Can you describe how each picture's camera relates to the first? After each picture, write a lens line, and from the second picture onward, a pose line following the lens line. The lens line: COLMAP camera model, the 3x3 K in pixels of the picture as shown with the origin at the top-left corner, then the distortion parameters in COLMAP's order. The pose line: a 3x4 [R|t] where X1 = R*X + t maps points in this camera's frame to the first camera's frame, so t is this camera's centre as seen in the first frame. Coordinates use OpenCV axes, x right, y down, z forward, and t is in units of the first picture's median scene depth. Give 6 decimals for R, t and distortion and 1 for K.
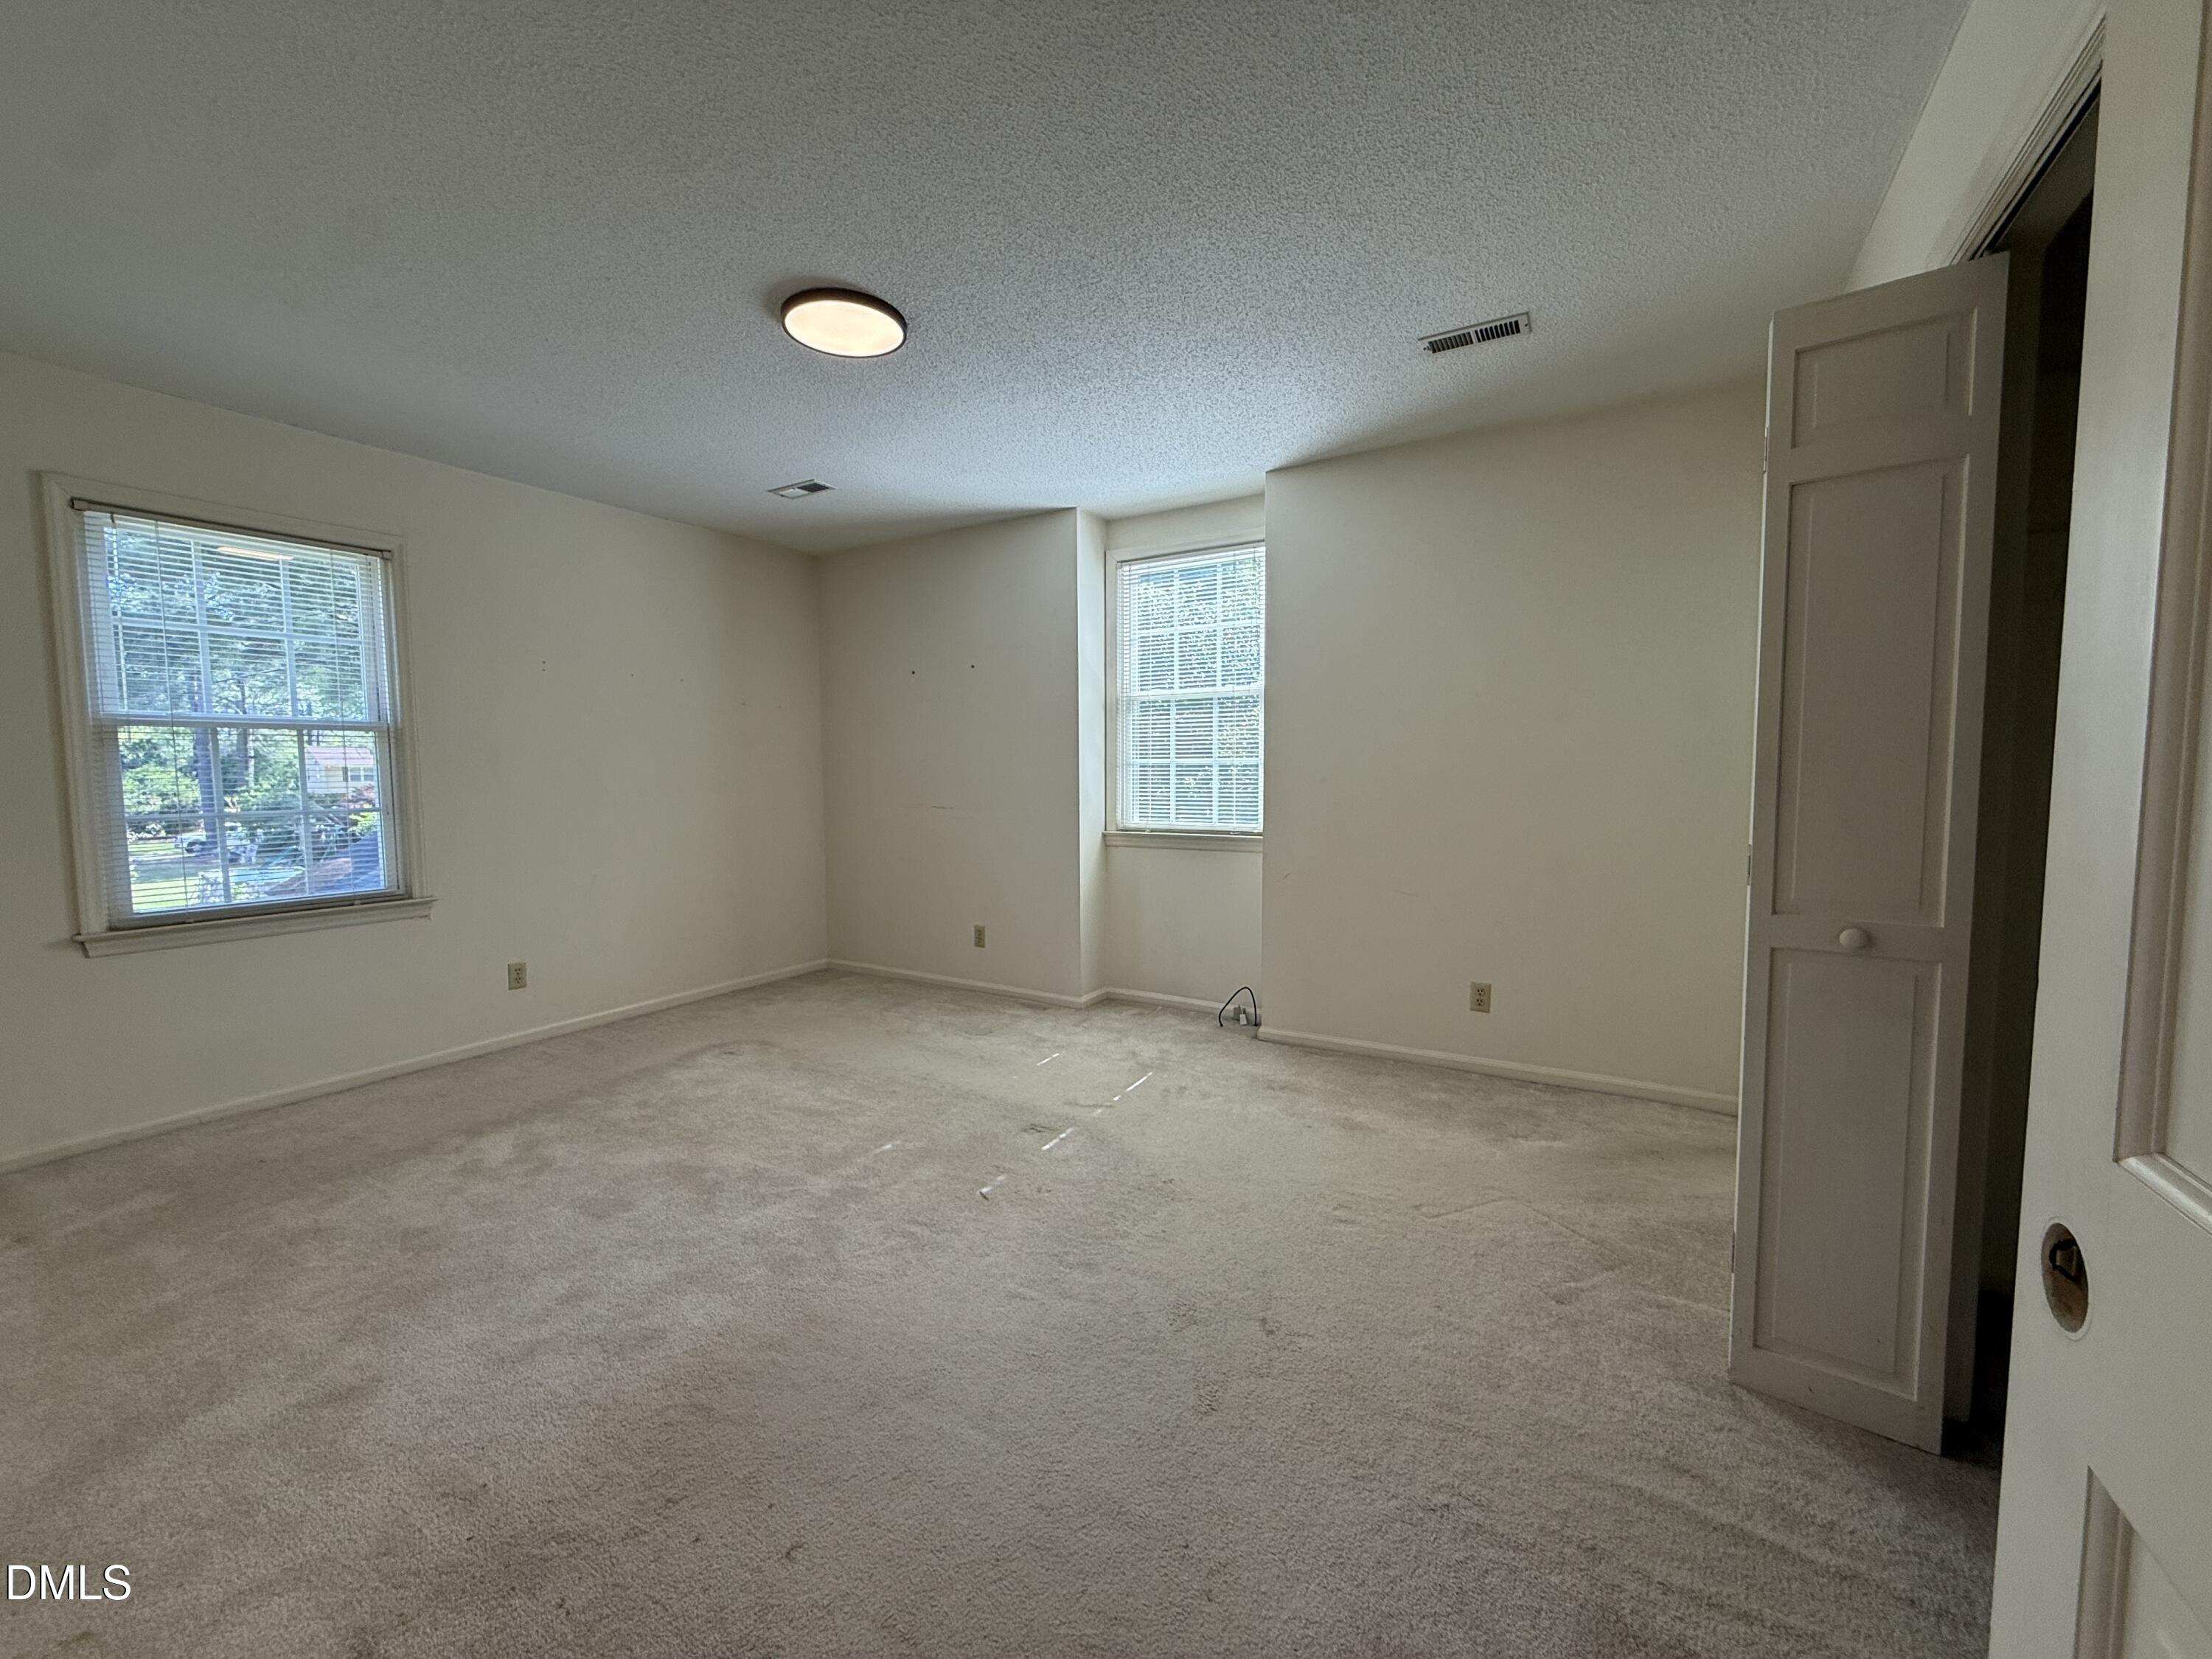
lens RADIAL K [[880.6, 0, 1100.0], [0, 880.6, 828.2], [0, 0, 1]] dist [0.000616, 0.000056]
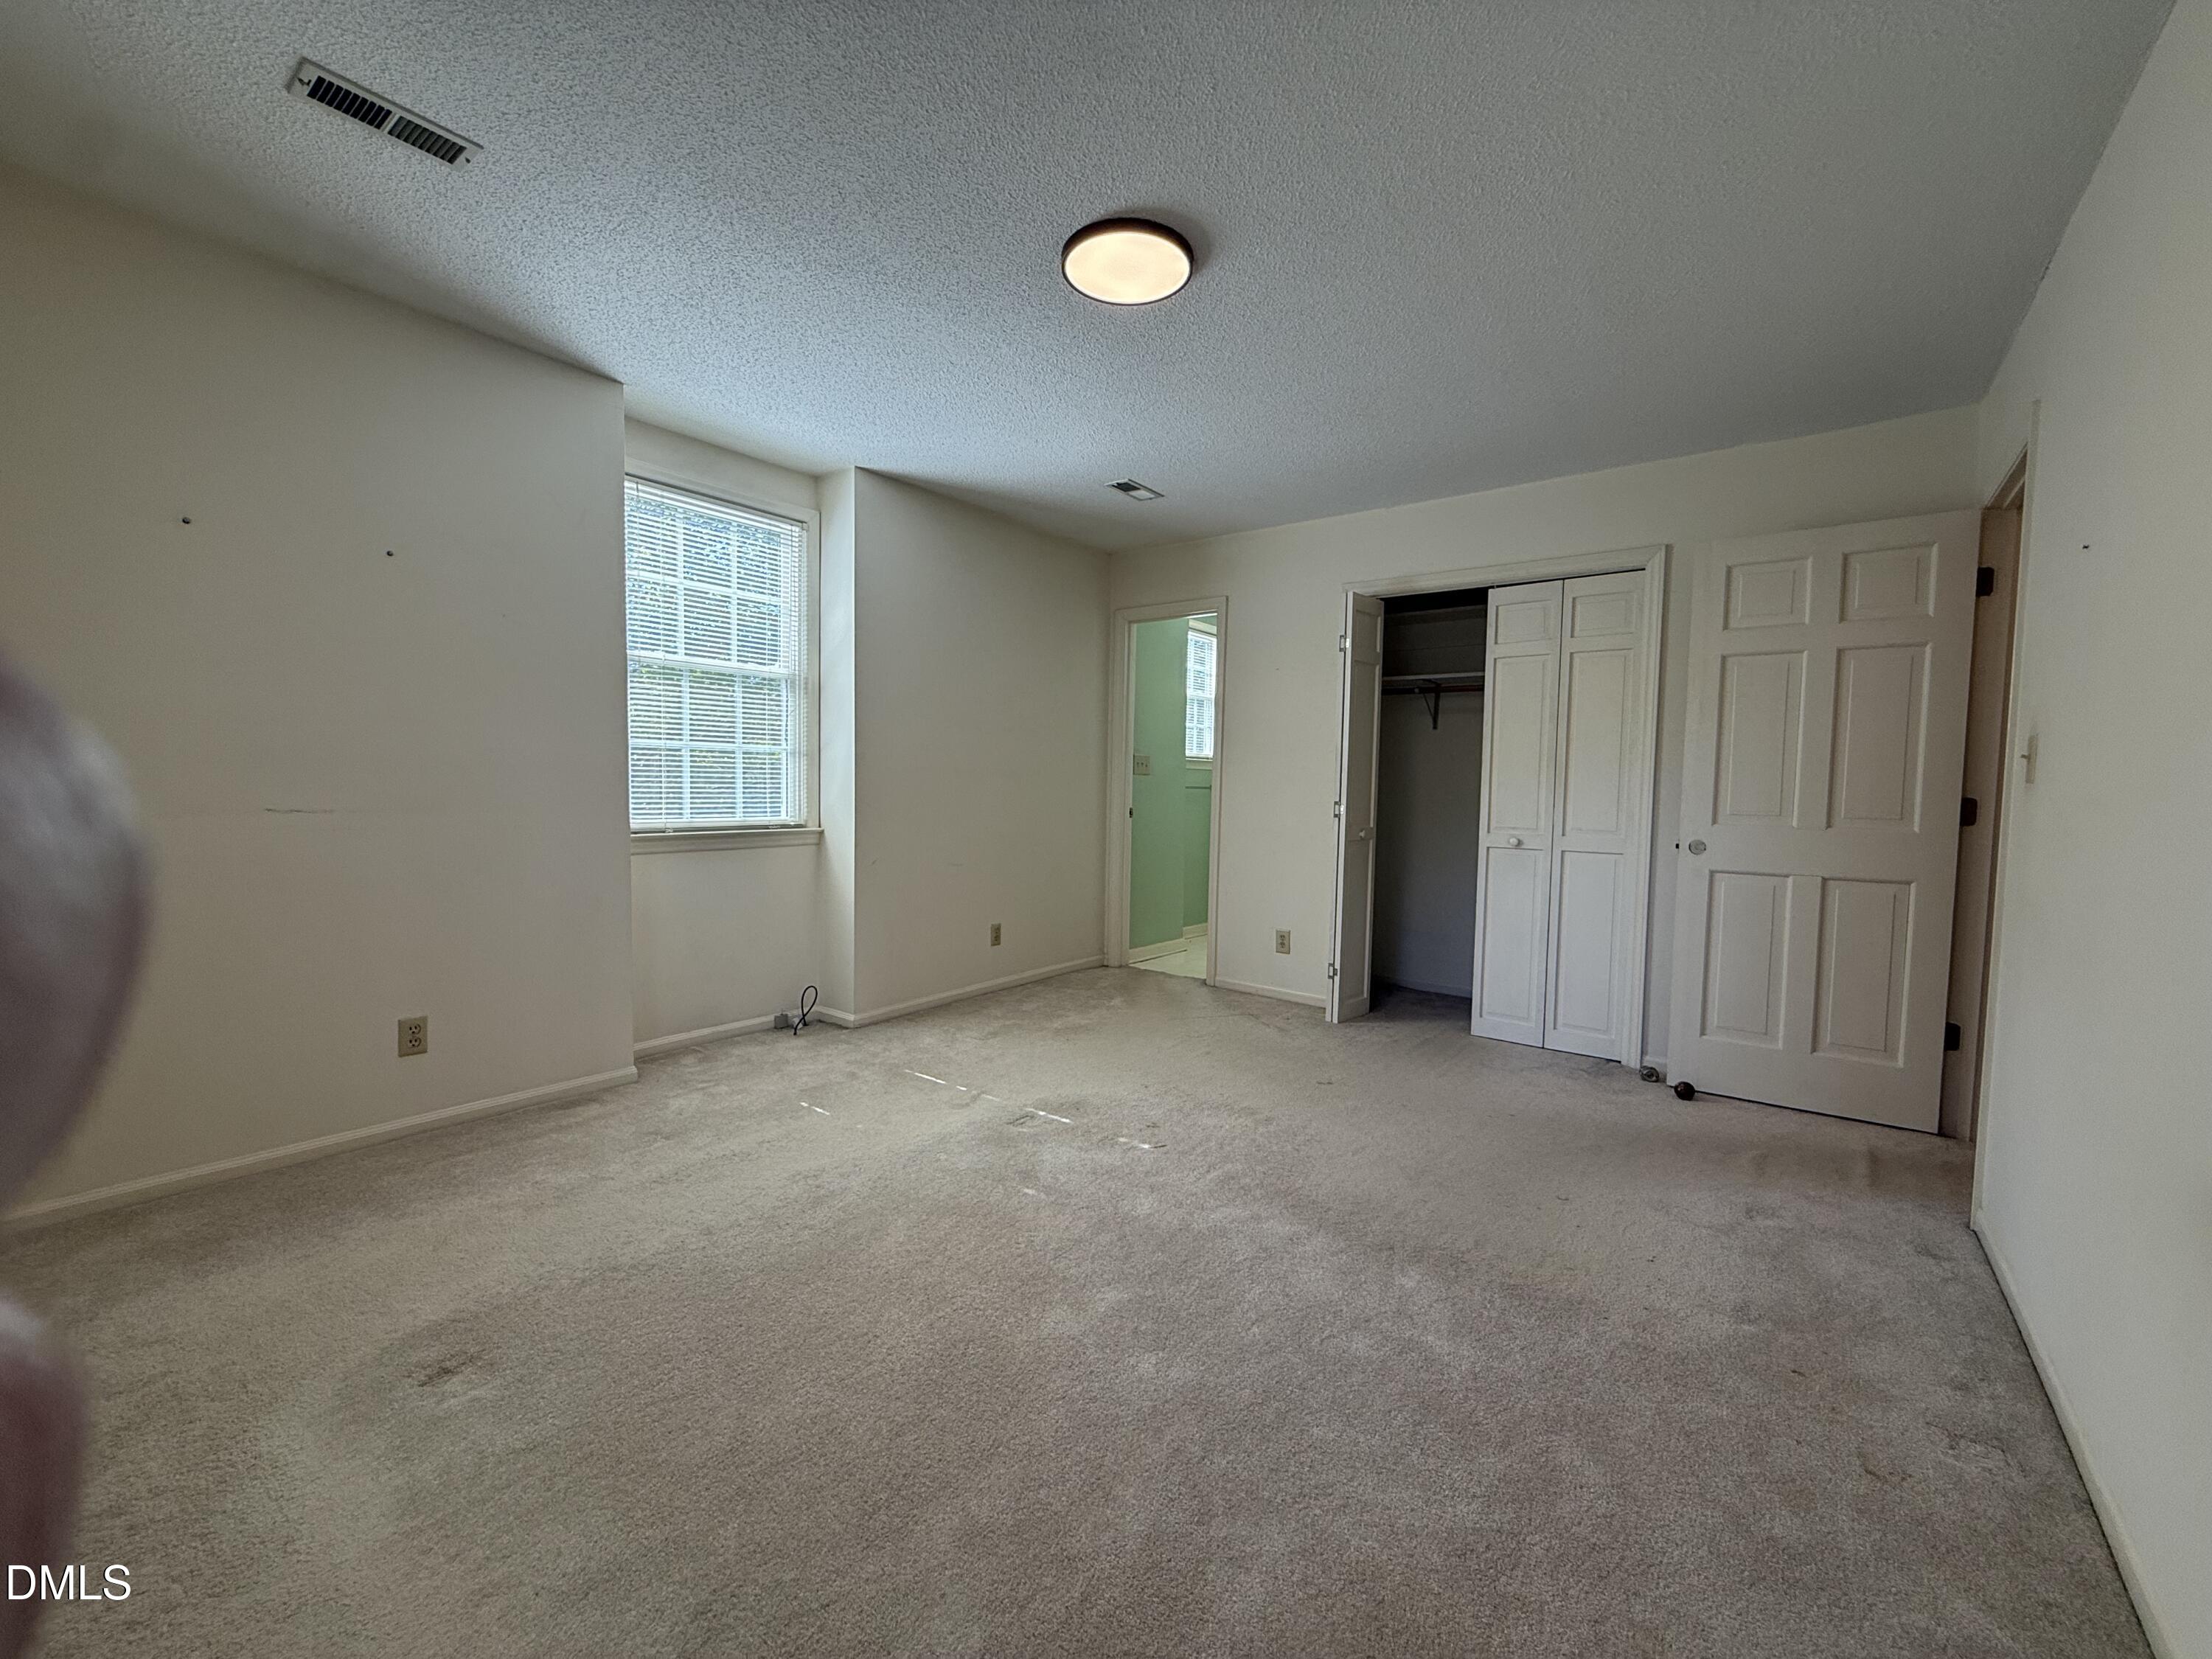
lens RADIAL K [[880.6, 0, 1100.0], [0, 880.6, 828.2], [0, 0, 1]] dist [0.000616, 0.000056]
pose [[0.126845, -0.047338, 0.990792, -0.706328], [0.048985, 0.997941, 0.041409, -0.013992], [-0.990712, 0.043281, 0.128902, 0.538847]]
